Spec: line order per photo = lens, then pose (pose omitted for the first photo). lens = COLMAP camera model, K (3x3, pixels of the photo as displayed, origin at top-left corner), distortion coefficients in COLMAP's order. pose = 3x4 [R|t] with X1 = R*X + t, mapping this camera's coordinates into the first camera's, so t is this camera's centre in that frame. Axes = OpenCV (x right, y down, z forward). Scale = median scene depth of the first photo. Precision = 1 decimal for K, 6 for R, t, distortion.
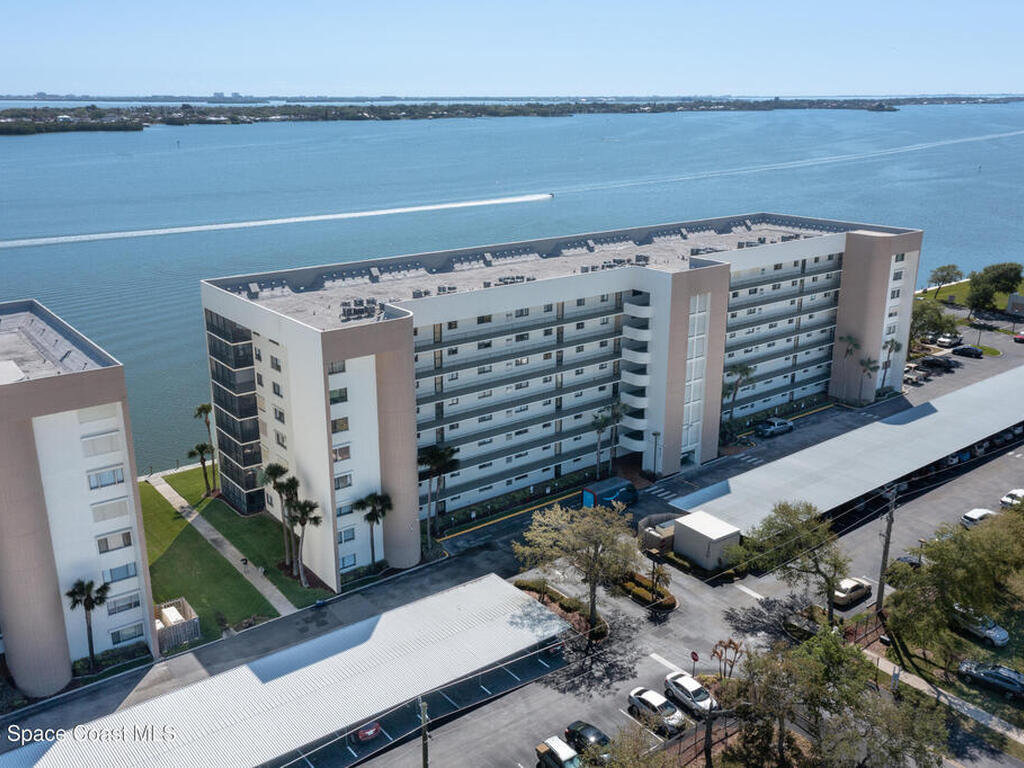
lens RADIAL K [[914.5, 0, 514.3], [0, 914.5, 368.3], [0, 0, 1]] dist [-0.016115, 0.074058]
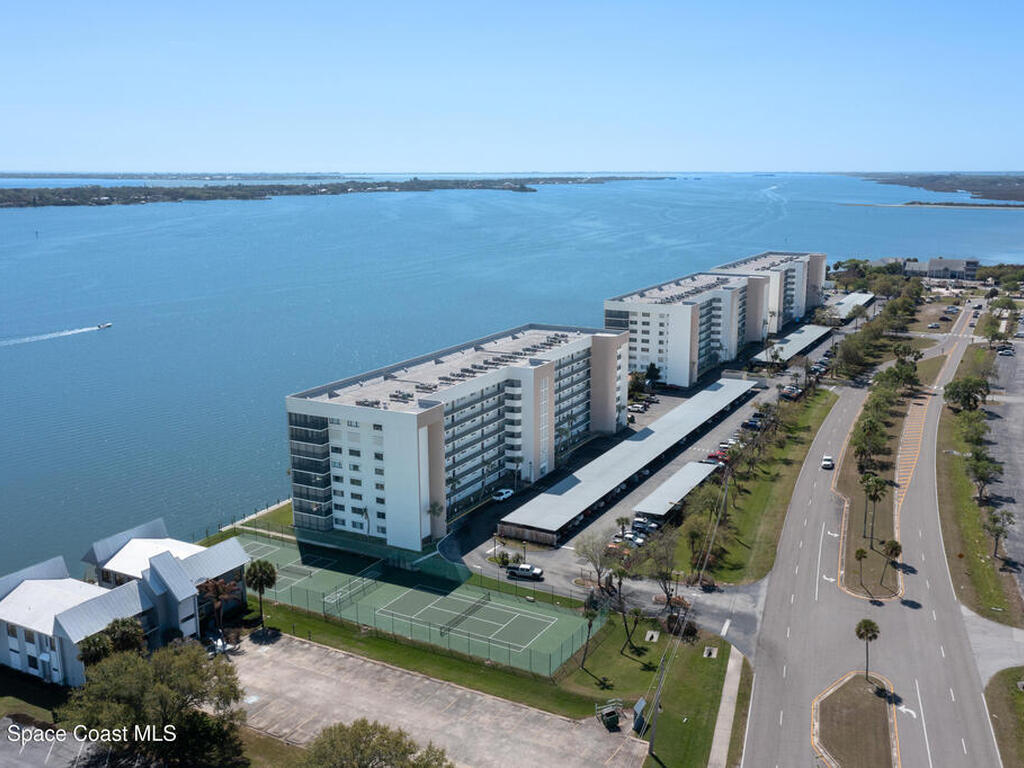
lens RADIAL K [[914.5, 0, 514.3], [0, 914.5, 368.3], [0, 0, 1]] dist [-0.016115, 0.074058]
pose [[0.928559, -0.074162, 0.363702, -0.507209], [0.102638, 0.992933, -0.059575, 0.000597], [-0.356713, 0.092648, 0.929609, -0.690344]]
